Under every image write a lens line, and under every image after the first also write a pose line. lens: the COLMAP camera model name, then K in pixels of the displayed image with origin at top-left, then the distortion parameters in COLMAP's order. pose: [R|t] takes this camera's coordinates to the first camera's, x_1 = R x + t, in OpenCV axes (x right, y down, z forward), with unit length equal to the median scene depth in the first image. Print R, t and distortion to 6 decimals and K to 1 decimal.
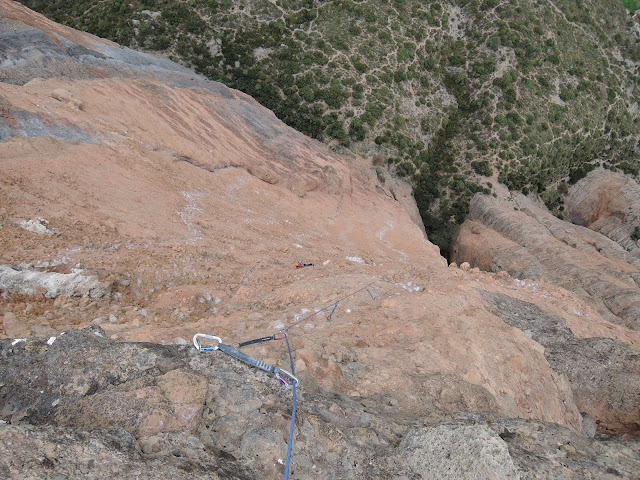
lens RADIAL K [[455.5, 0, 320.0], [0, 455.5, 240.0], [0, 0, 1]] dist [-0.022265, 0.007611]
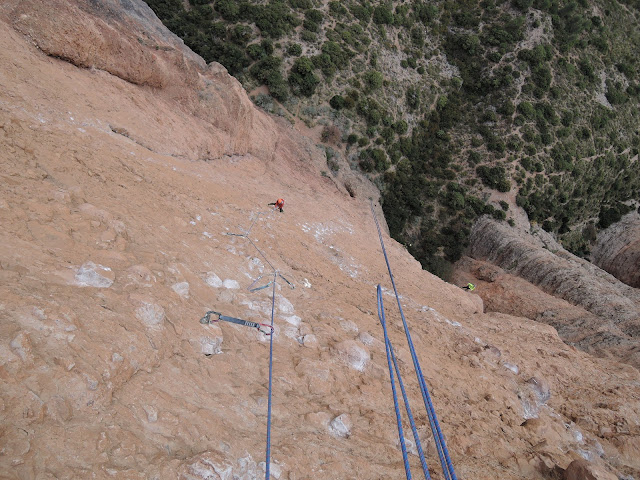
lens RADIAL K [[455.5, 0, 320.0], [0, 455.5, 240.0], [0, 0, 1]] dist [-0.022265, 0.007611]
pose [[0.982640, 0.140131, 0.121580, 0.059312], [-0.130315, 0.987798, -0.085281, 0.009715], [-0.132047, 0.067957, 0.988911, 0.420094]]
